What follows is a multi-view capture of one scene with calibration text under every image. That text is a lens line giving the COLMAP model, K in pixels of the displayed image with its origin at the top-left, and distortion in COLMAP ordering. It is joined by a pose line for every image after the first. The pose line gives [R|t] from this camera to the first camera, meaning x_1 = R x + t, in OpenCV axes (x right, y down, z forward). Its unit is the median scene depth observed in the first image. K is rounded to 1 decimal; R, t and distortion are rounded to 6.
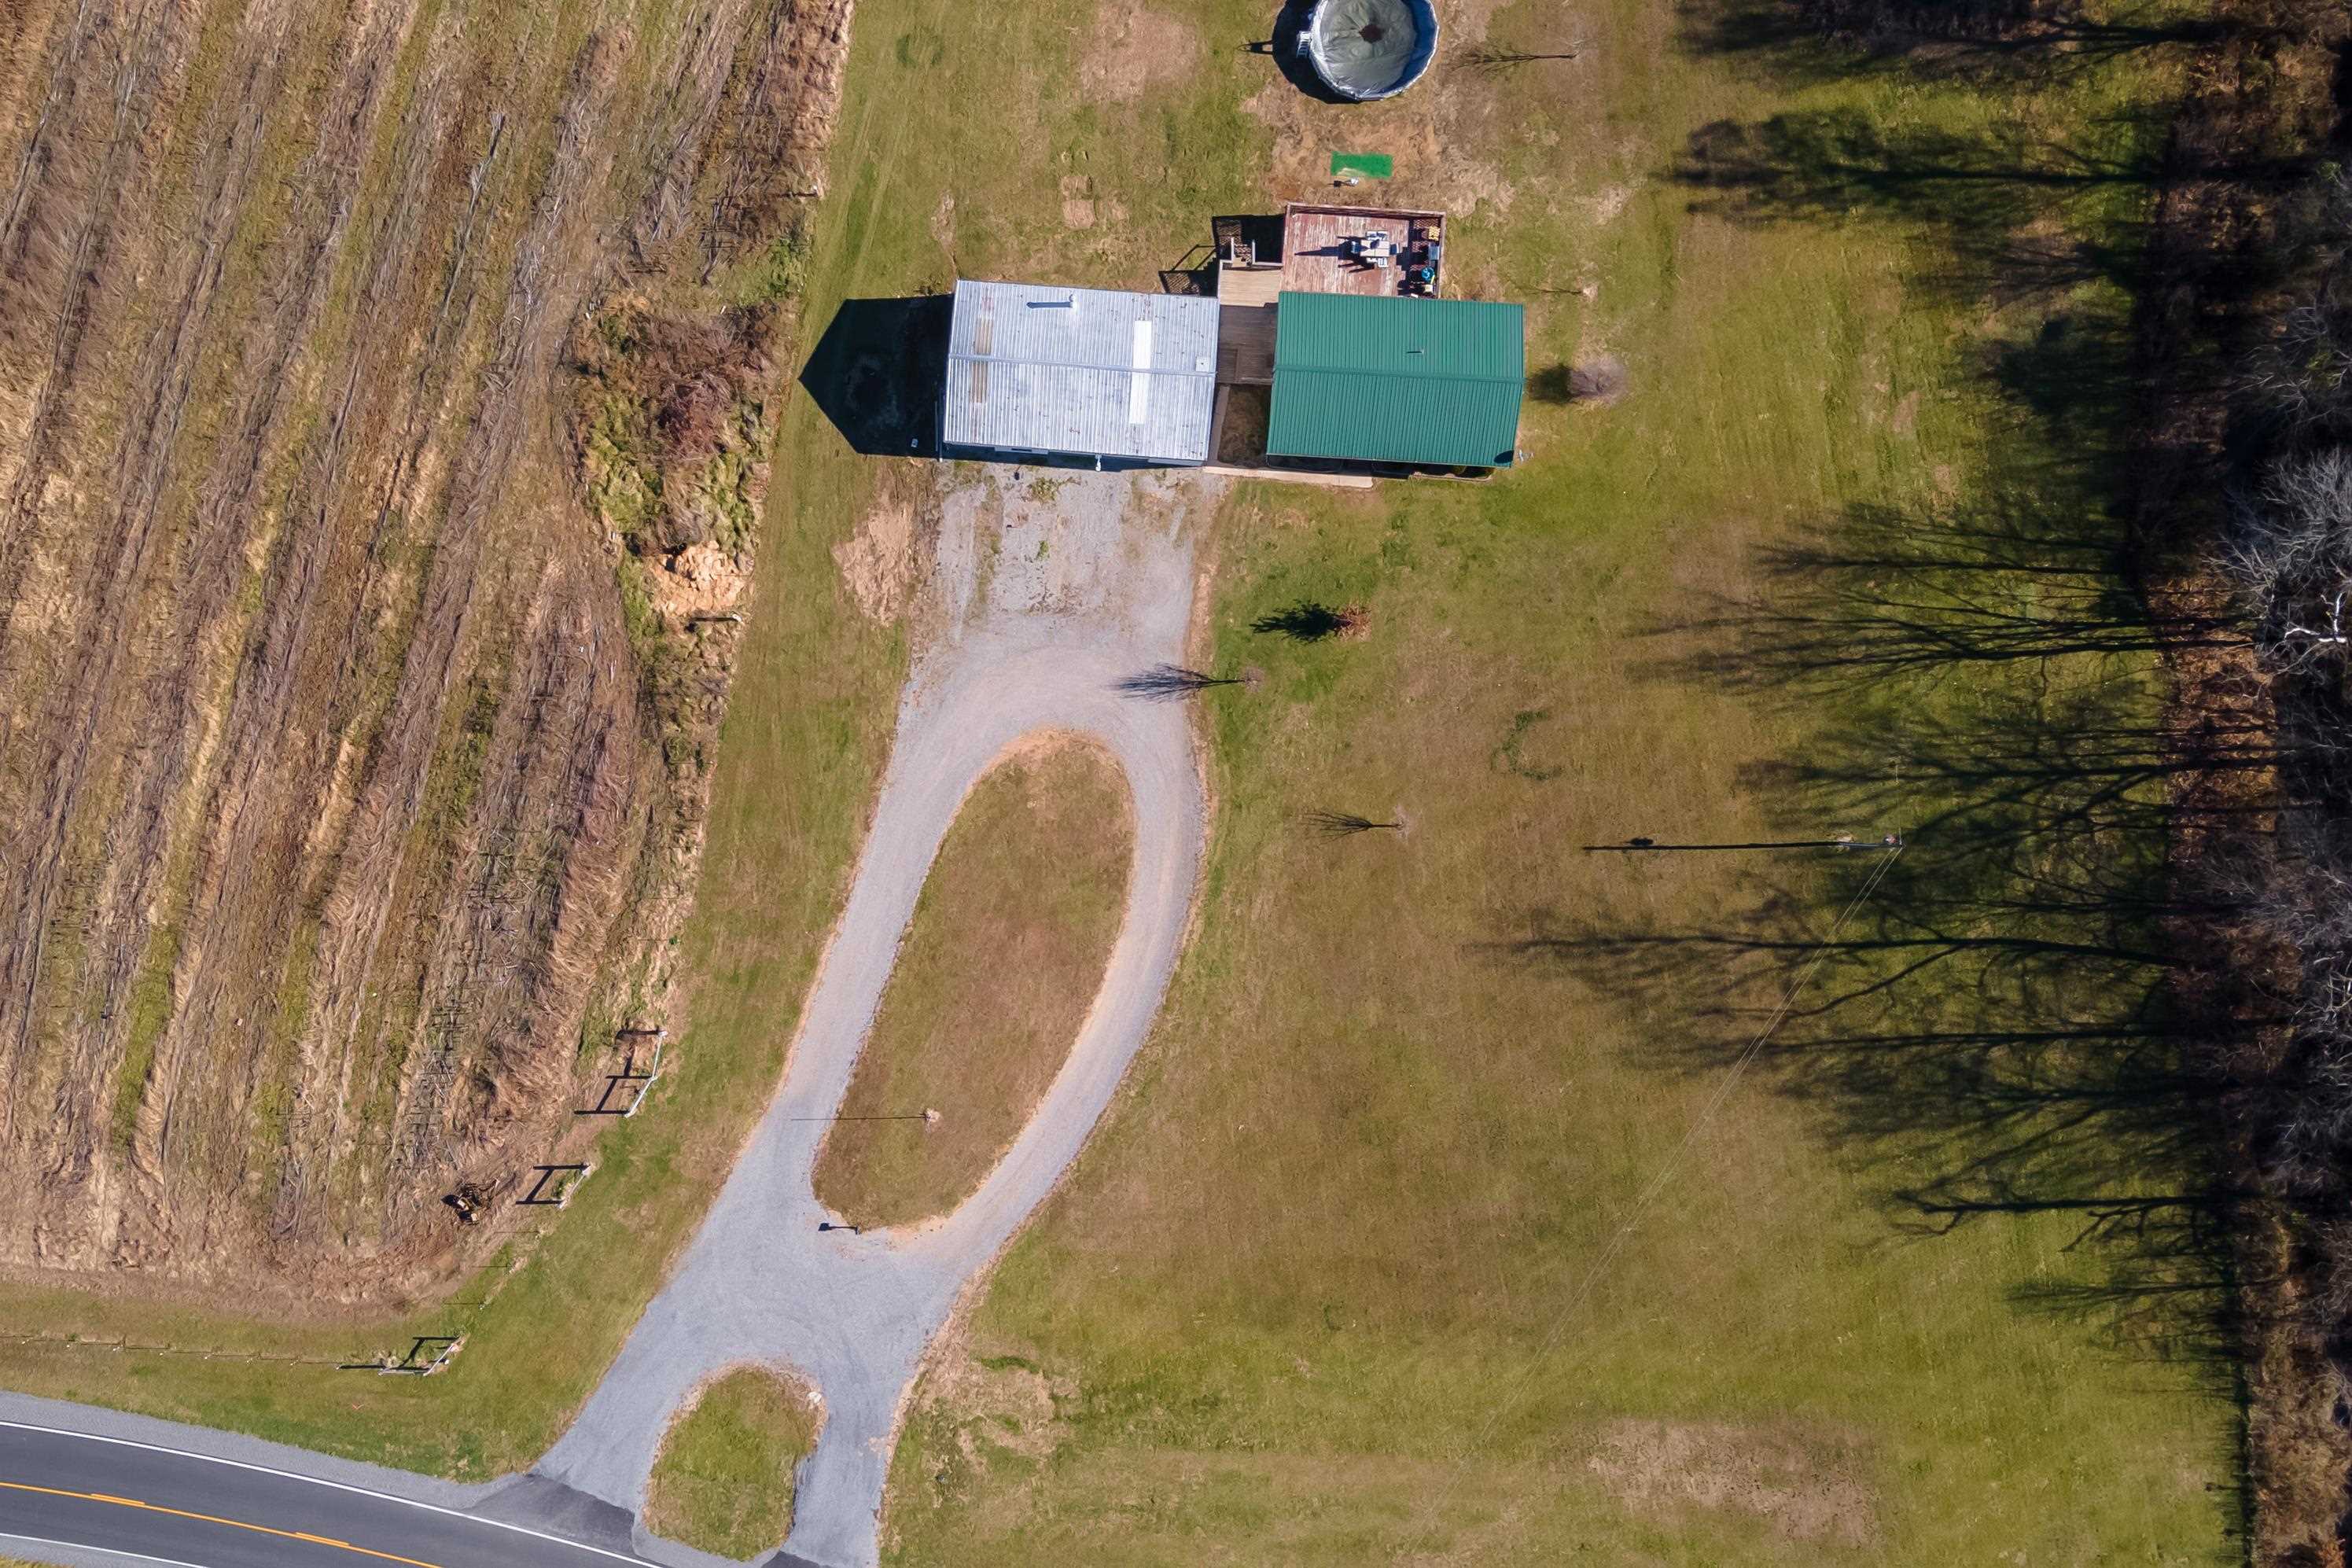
lens RADIAL K [[2038.7, 0, 1196.2], [0, 2038.7, 788.7], [0, 0, 1]] dist [0.033268, 0.015181]
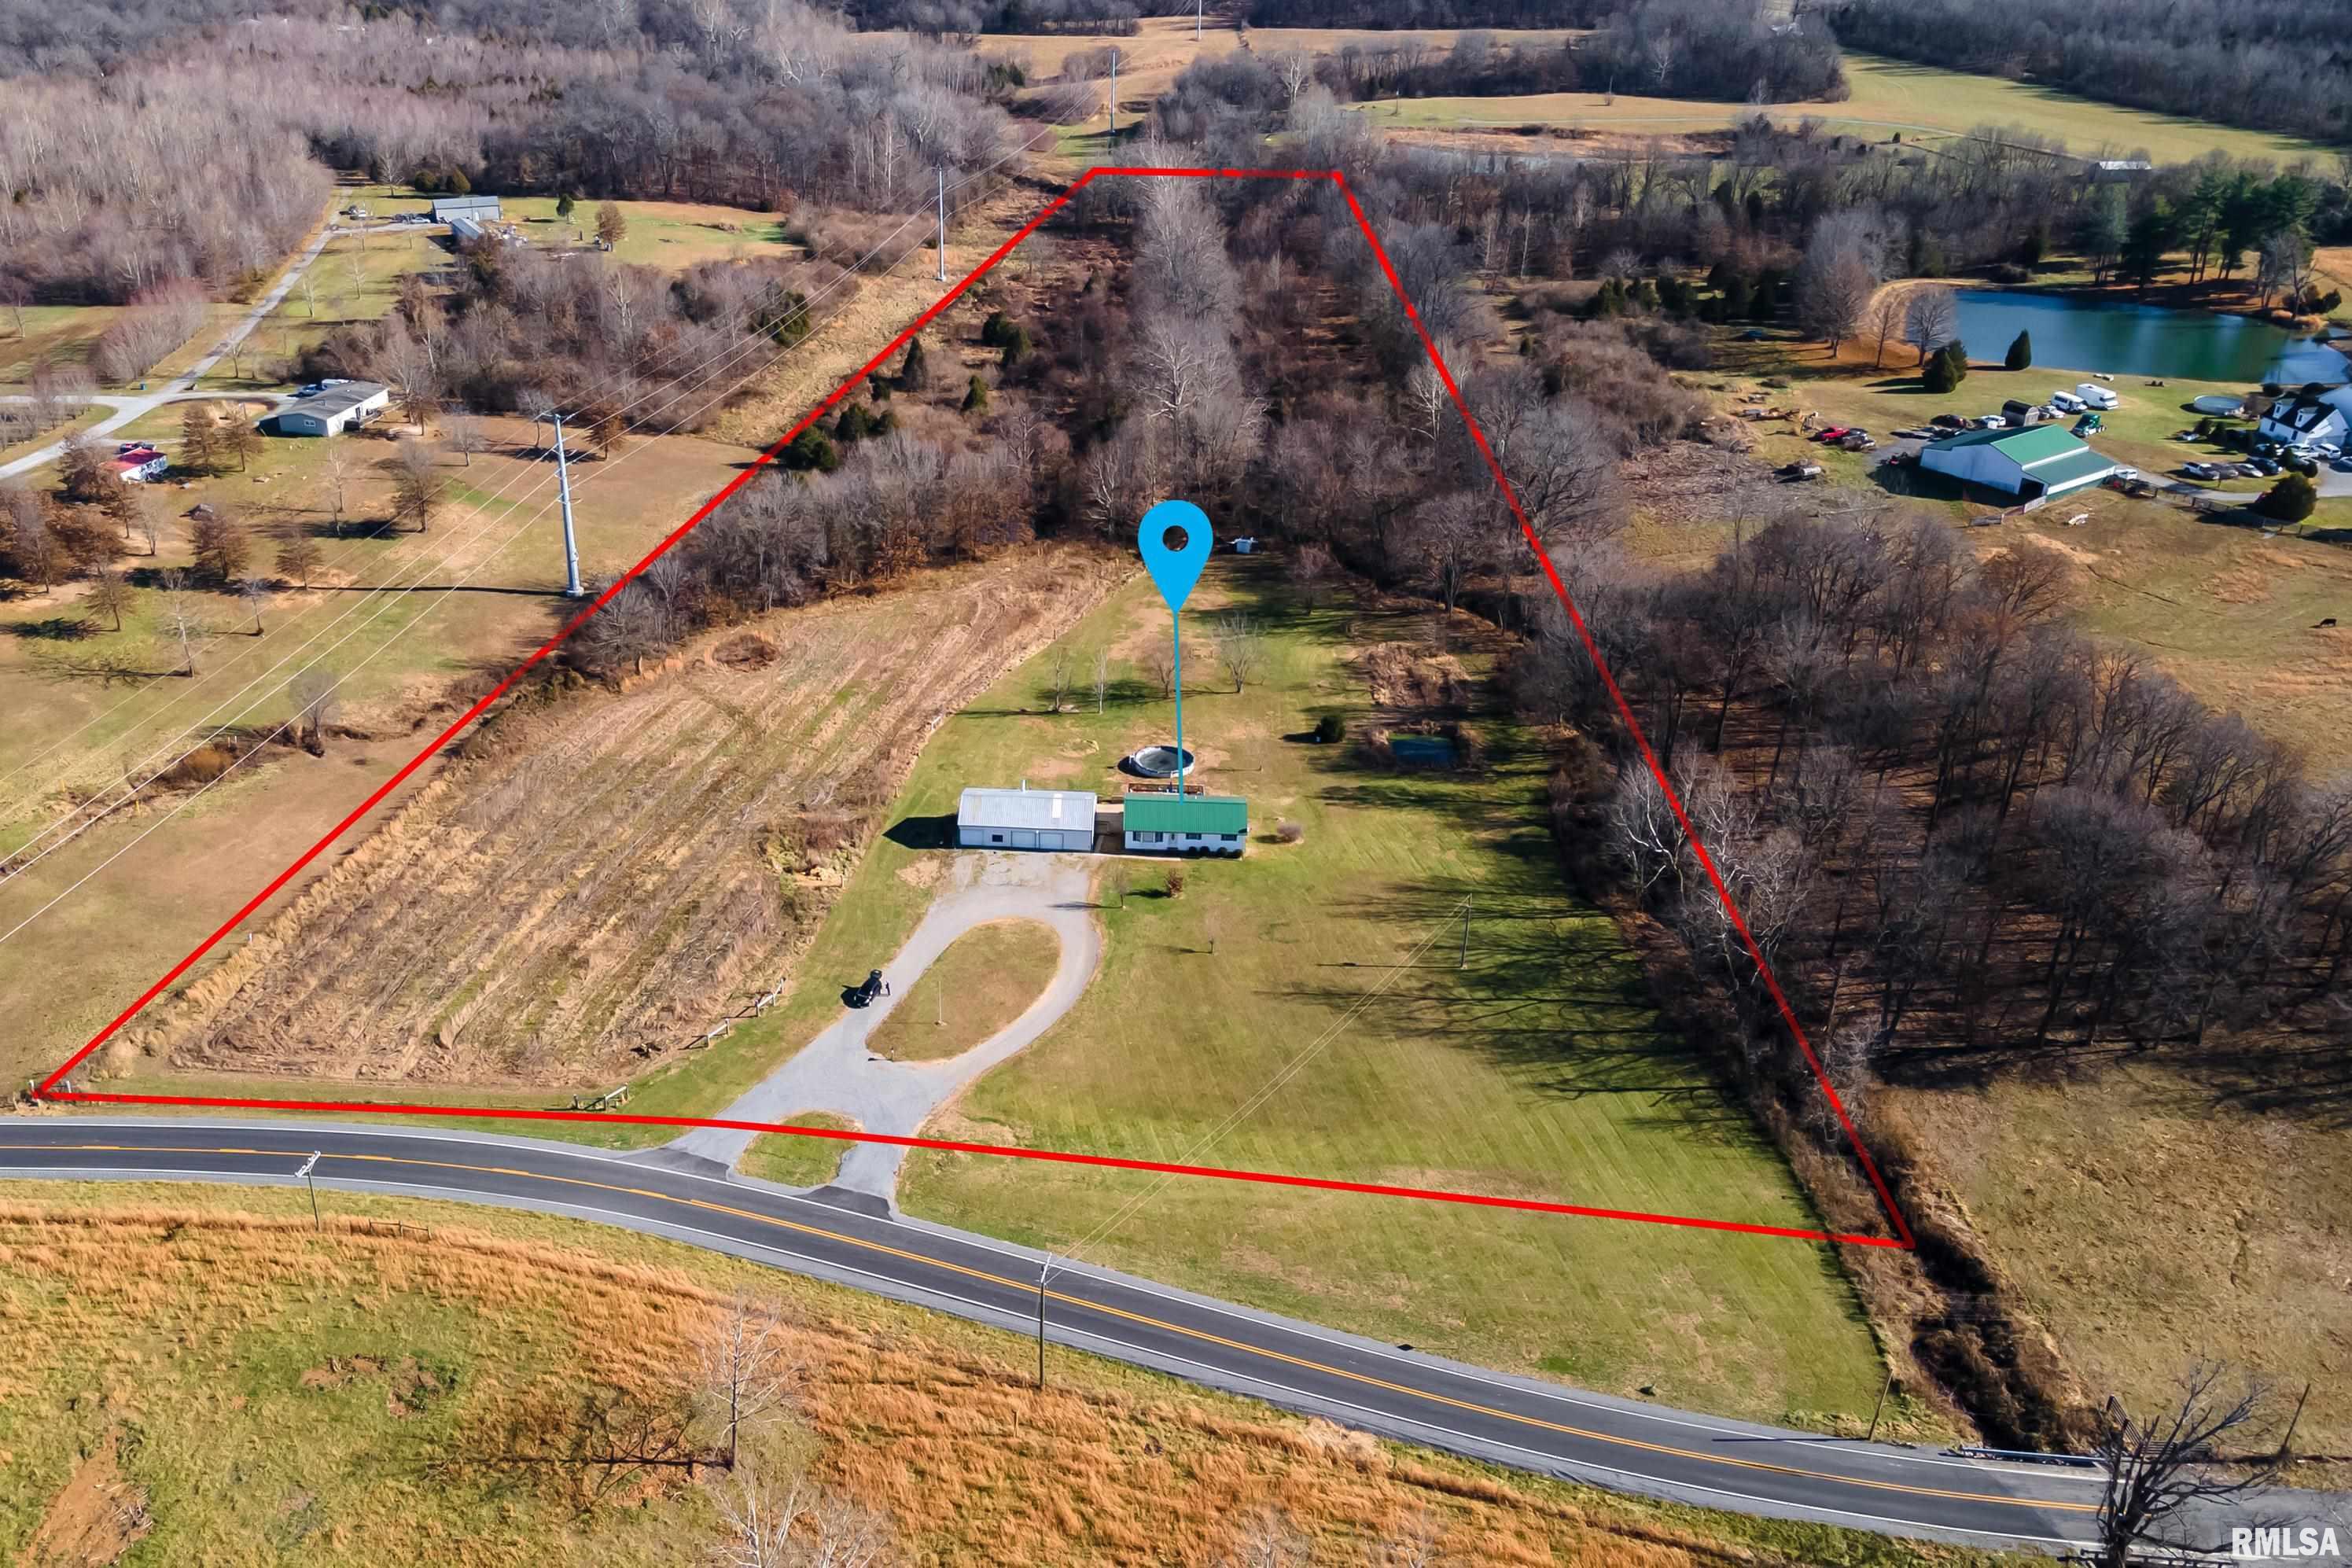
lens RADIAL K [[2038.7, 0, 1196.2], [0, 2038.7, 788.7], [0, 0, 1]] dist [0.033268, 0.015181]
pose [[0.995862, 0.000536, 0.090876, -0.073500], [0.081383, 0.439750, -0.894425, 1.538655], [-0.040443, 0.898120, 0.437887, 0.103172]]
